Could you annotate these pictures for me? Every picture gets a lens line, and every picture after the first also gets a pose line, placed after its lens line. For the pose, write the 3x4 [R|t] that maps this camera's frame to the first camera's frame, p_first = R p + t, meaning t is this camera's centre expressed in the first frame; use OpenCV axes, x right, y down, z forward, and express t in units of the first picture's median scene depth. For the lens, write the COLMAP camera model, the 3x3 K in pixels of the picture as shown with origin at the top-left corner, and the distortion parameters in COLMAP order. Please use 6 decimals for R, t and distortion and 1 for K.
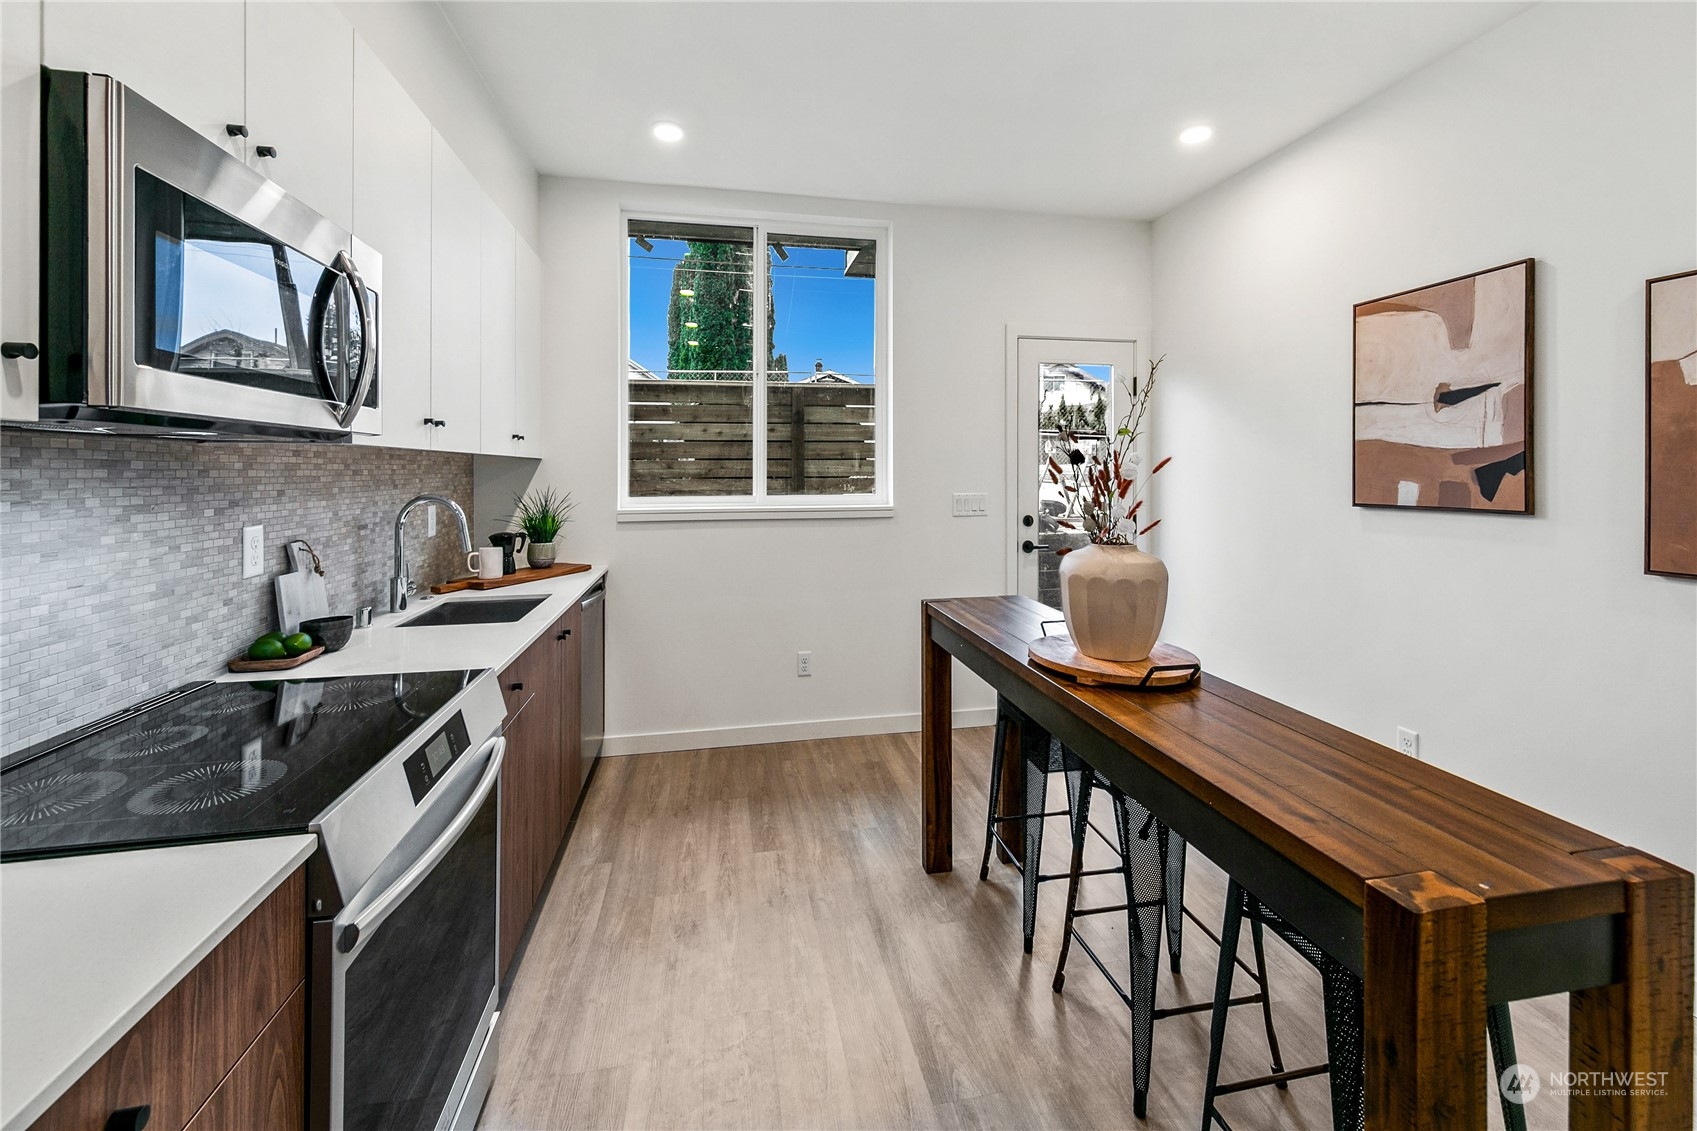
lens RADIAL K [[678.6, 0, 851.7], [0, 678.6, 465.1], [0, 0, 1]] dist [0.001445, 0.000245]
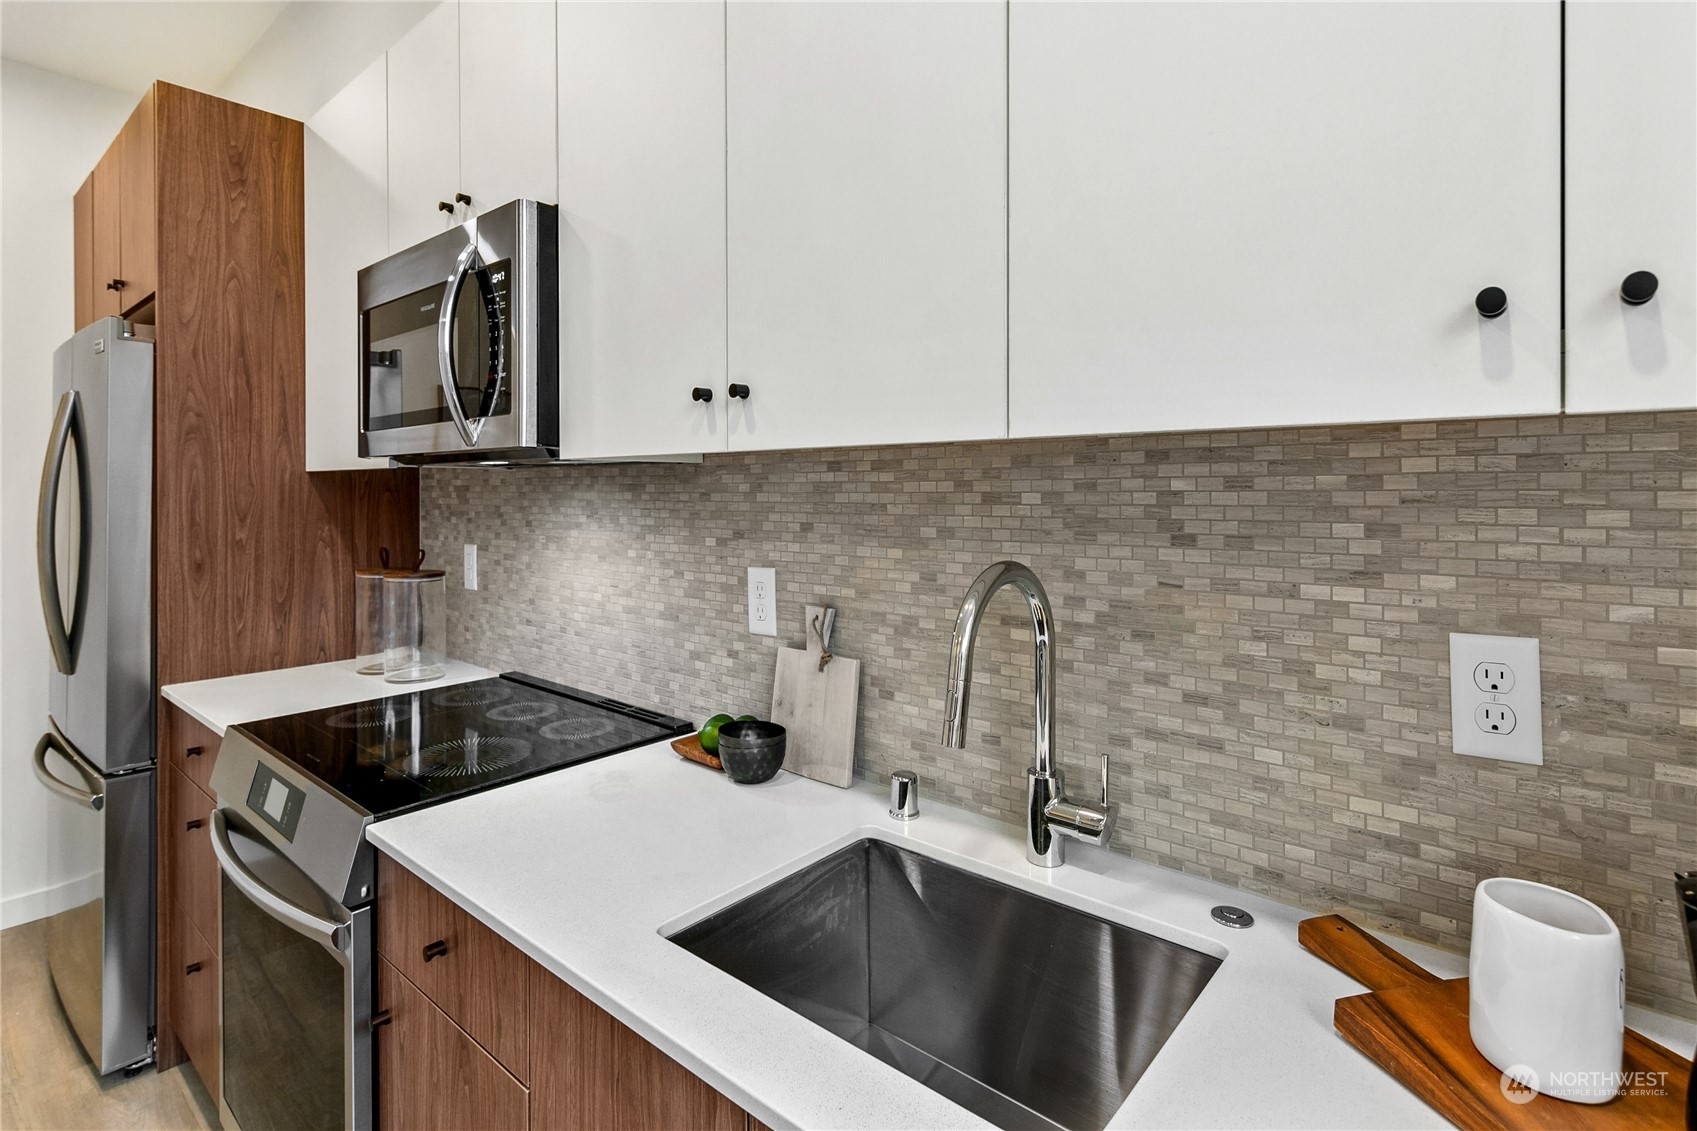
lens RADIAL K [[825.6, 0, 846.9], [0, 825.6, 495.7], [0, 0, 1]] dist [-0.001554, -0.000142]
pose [[-0.788835, 0.003895, -0.614593, -0.394597], [0.005605, 0.999984, -0.000856, 0.011595], [0.614579, -0.004120, -0.788844, 1.775854]]
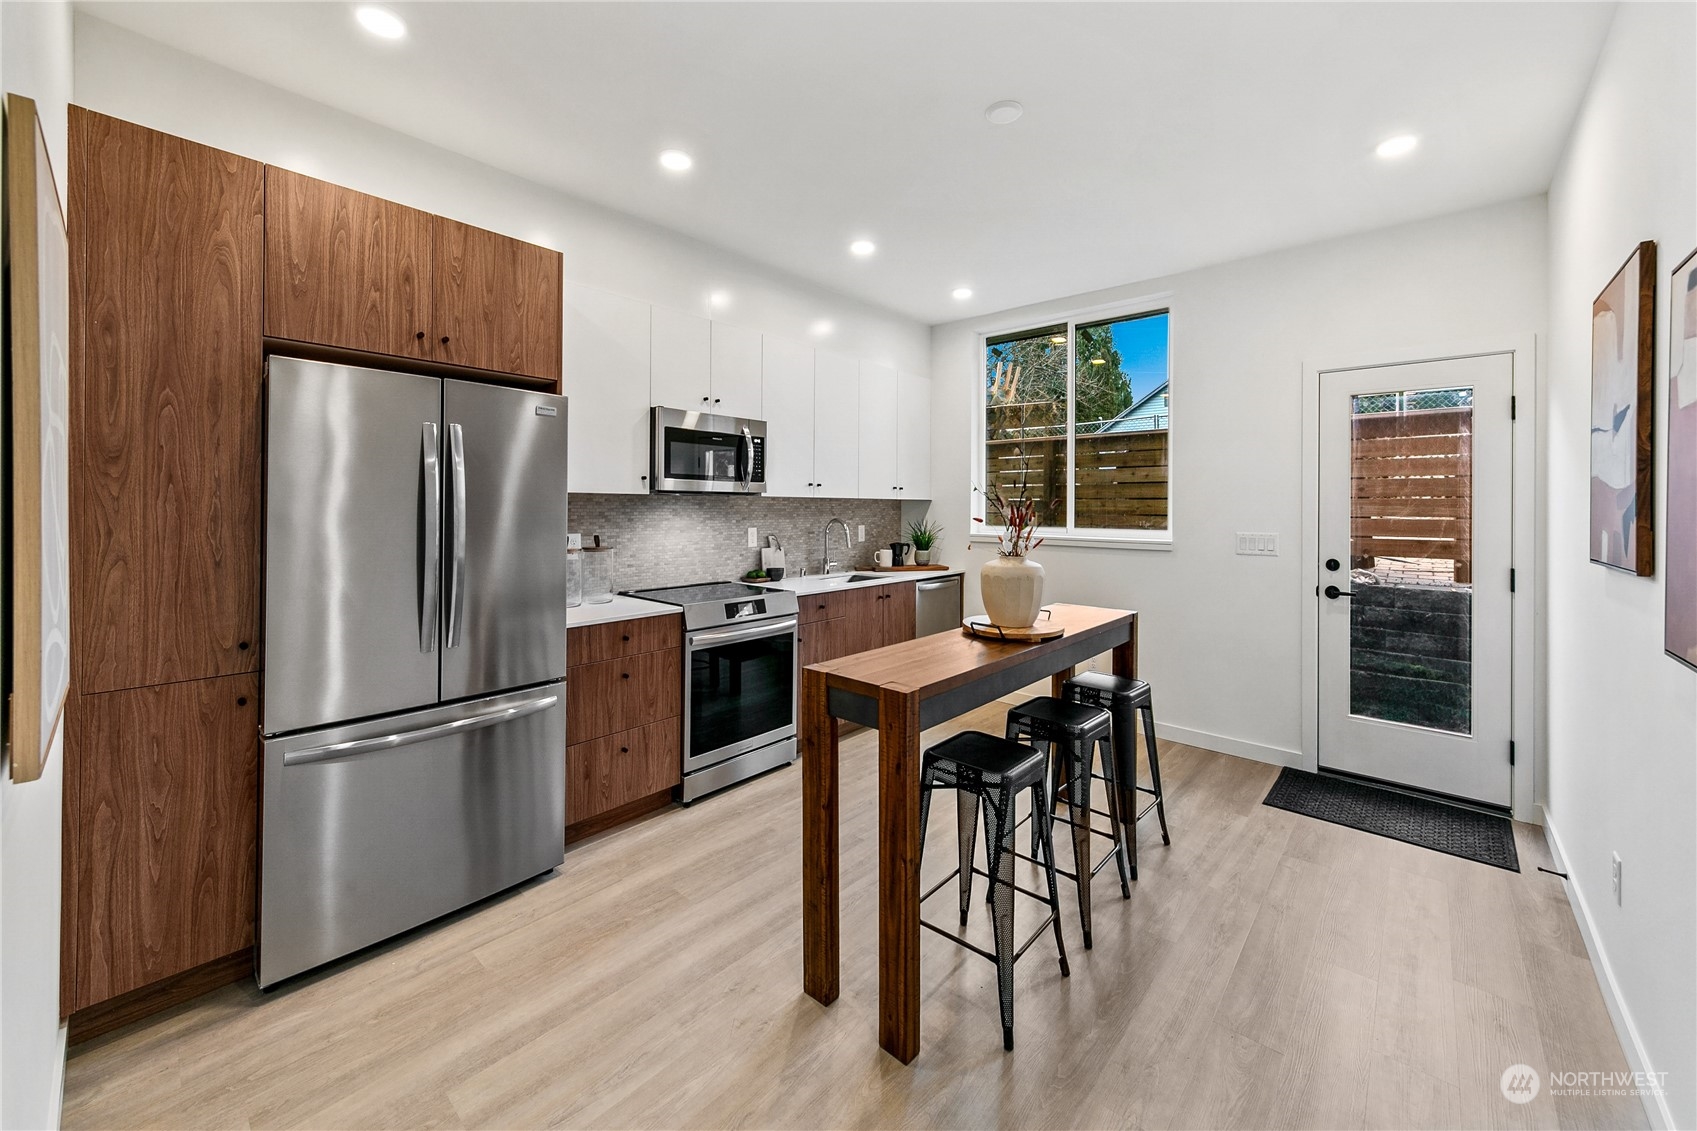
lens RADIAL K [[645.9, 0, 847.6], [0, 645.9, 502.6], [0, 0, 1]] dist [0.000096, 0.000036]
pose [[0.595601, 0.002475, -0.803277, 1.313372], [-0.001750, 0.999997, 0.001783, -0.011078], [0.803279, 0.000344, 0.595603, -0.175566]]
